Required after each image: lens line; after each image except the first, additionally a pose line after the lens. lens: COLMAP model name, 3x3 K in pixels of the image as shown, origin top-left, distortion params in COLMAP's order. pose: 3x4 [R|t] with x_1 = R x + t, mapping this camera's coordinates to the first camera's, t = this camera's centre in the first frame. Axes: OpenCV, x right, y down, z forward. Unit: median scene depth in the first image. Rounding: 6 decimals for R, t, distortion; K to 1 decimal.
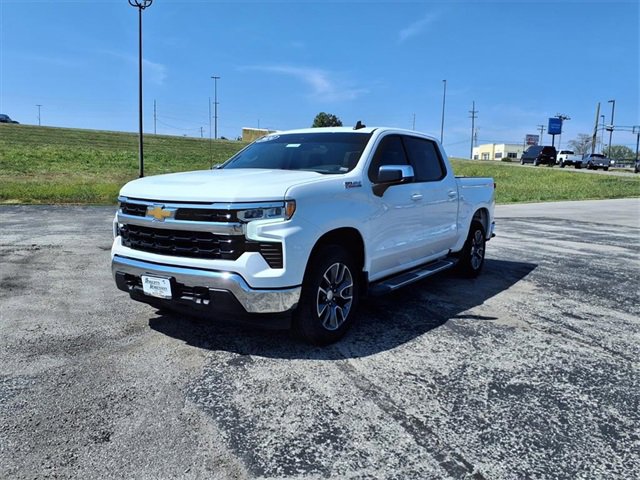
lens RADIAL K [[527.3, 0, 318.7], [0, 527.3, 238.4], [0, 0, 1]] dist [0.014852, -0.009168]
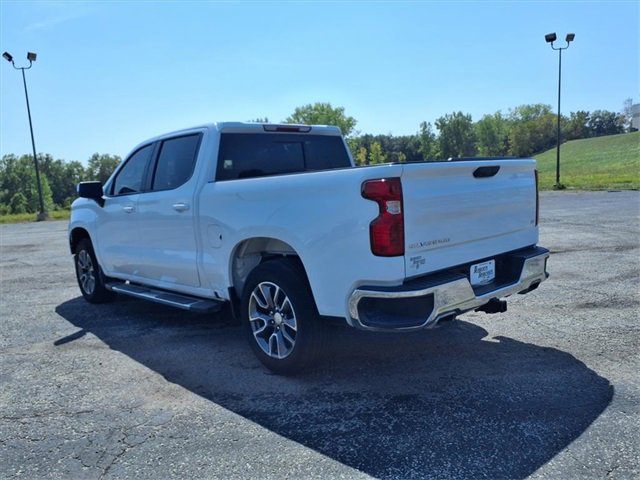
lens RADIAL K [[522.2, 0, 320.0], [0, 522.2, 240.0], [0, 0, 1]] dist [0.047454, -0.088383]
pose [[-0.245070, 0.102687, -0.964052, 1.404857], [-0.056951, 0.991133, 0.120049, -0.215102], [0.967831, 0.084324, -0.237049, 2.130513]]
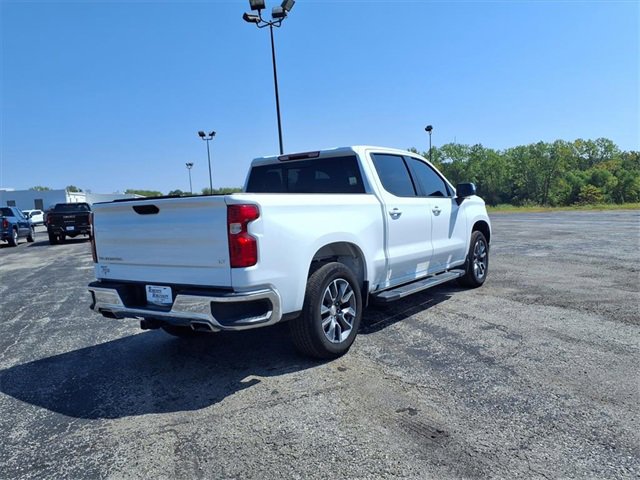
lens RADIAL K [[519.4, 0, 318.8], [0, 519.4, 240.1], [0, 0, 1]] dist [0.055184, -0.114183]
pose [[-0.999148, 0.028484, 0.029881, 0.146083], [0.033509, 0.982346, 0.184047, -0.354153], [-0.024111, 0.184891, -0.982463, 3.171126]]
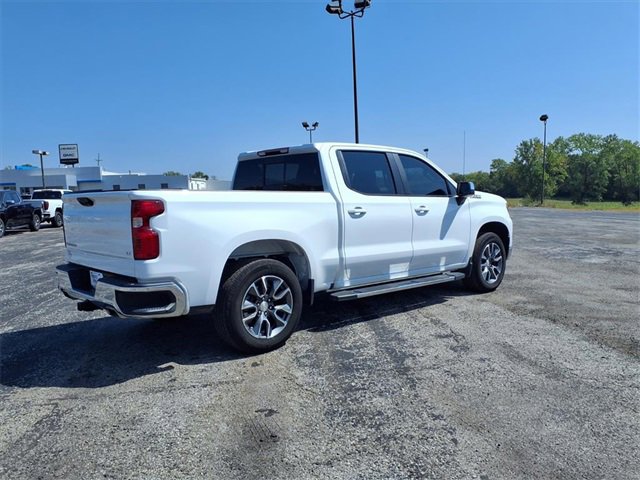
lens RADIAL K [[517.7, 0, 320.0], [0, 517.7, 240.0], [0, 0, 1]] dist [0.048353, -0.083947]
pose [[-0.969784, -0.020199, 0.243126, -0.238367], [0.029024, 0.979936, 0.197187, -0.359936], [-0.242231, 0.198286, -0.949740, 3.115829]]
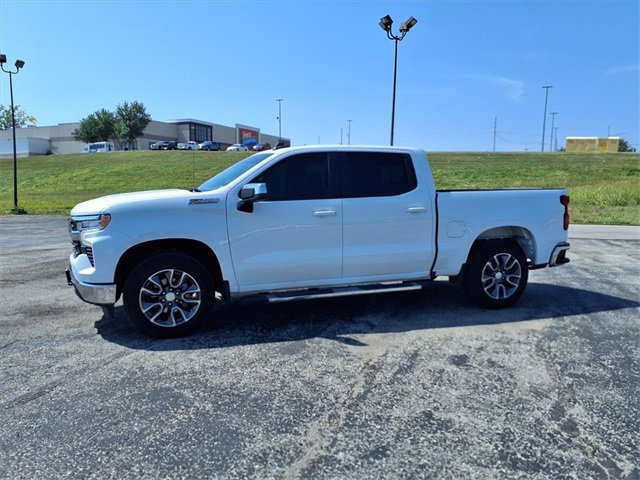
lens RADIAL K [[510.6, 0, 319.1], [0, 510.6, 249.3], [0, 0, 1]] dist [0.050766, -0.068554]
pose [[0.797419, 0.048323, -0.601488, 1.030488], [-0.051865, 0.998588, 0.011465, -0.028934], [0.601192, 0.022054, 0.798800, 0.306287]]
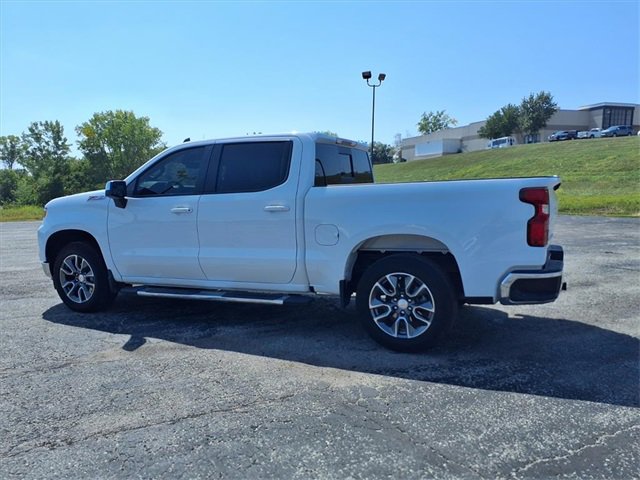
lens RADIAL K [[514.2, 0, 320.0], [0, 514.2, 240.0], [0, 0, 1]] dist [0.059932, -0.094071]
pose [[0.141898, 0.075257, -0.987016, 1.563828], [-0.091005, 0.993875, 0.062697, -0.145178], [0.985689, 0.080927, 0.147878, 1.510189]]
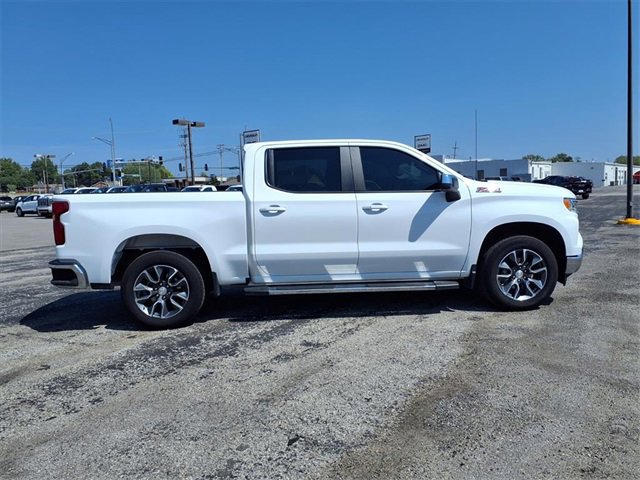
lens RADIAL K [[517.7, 0, 320.0], [0, 517.7, 240.0], [0, 0, 1]] dist [0.048353, -0.083947]
pose [[-0.603715, -0.071858, 0.793955, -1.140297], [0.114140, 0.977877, 0.175295, -0.314027], [-0.788987, 0.196450, -0.582157, 2.533747]]
